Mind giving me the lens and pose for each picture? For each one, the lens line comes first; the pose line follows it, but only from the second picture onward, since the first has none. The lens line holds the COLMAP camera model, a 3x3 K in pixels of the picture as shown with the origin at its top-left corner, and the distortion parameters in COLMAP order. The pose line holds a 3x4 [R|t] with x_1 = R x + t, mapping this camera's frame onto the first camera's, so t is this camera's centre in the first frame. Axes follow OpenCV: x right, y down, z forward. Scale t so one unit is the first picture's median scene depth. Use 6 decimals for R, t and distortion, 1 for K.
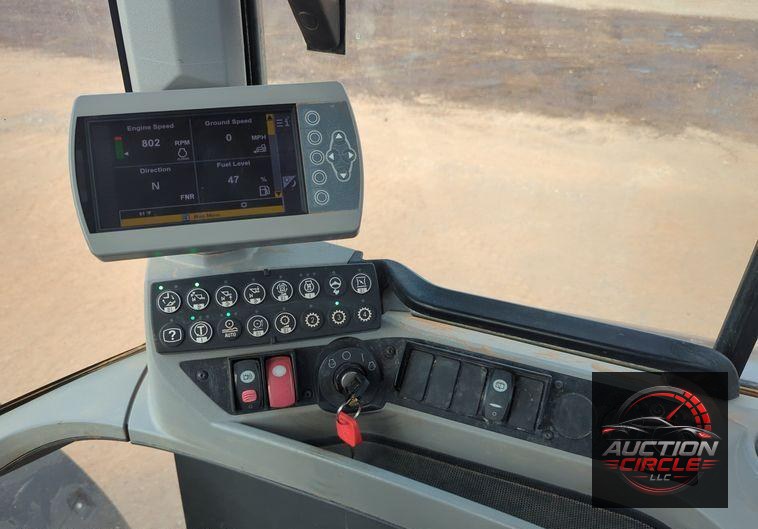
lens RADIAL K [[637.9, 0, 381.1], [0, 637.9, 279.1], [0, 0, 1]] dist [0.074988, -0.096977]
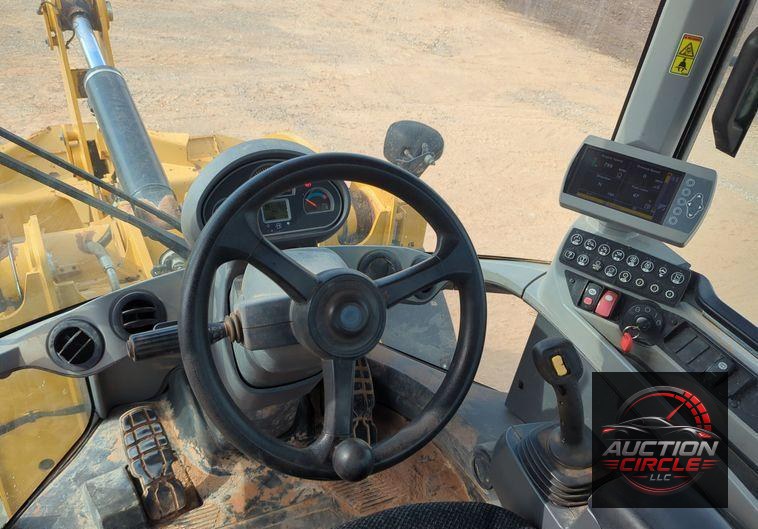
lens RADIAL K [[637.9, 0, 381.1], [0, 637.9, 279.1], [0, 0, 1]] dist [0.074988, -0.096977]
pose [[0.705943, 0.459288, -0.539165, 0.365891], [-0.461720, 0.875682, 0.141408, 0.139869], [0.537084, 0.149118, 0.830244, -0.944504]]
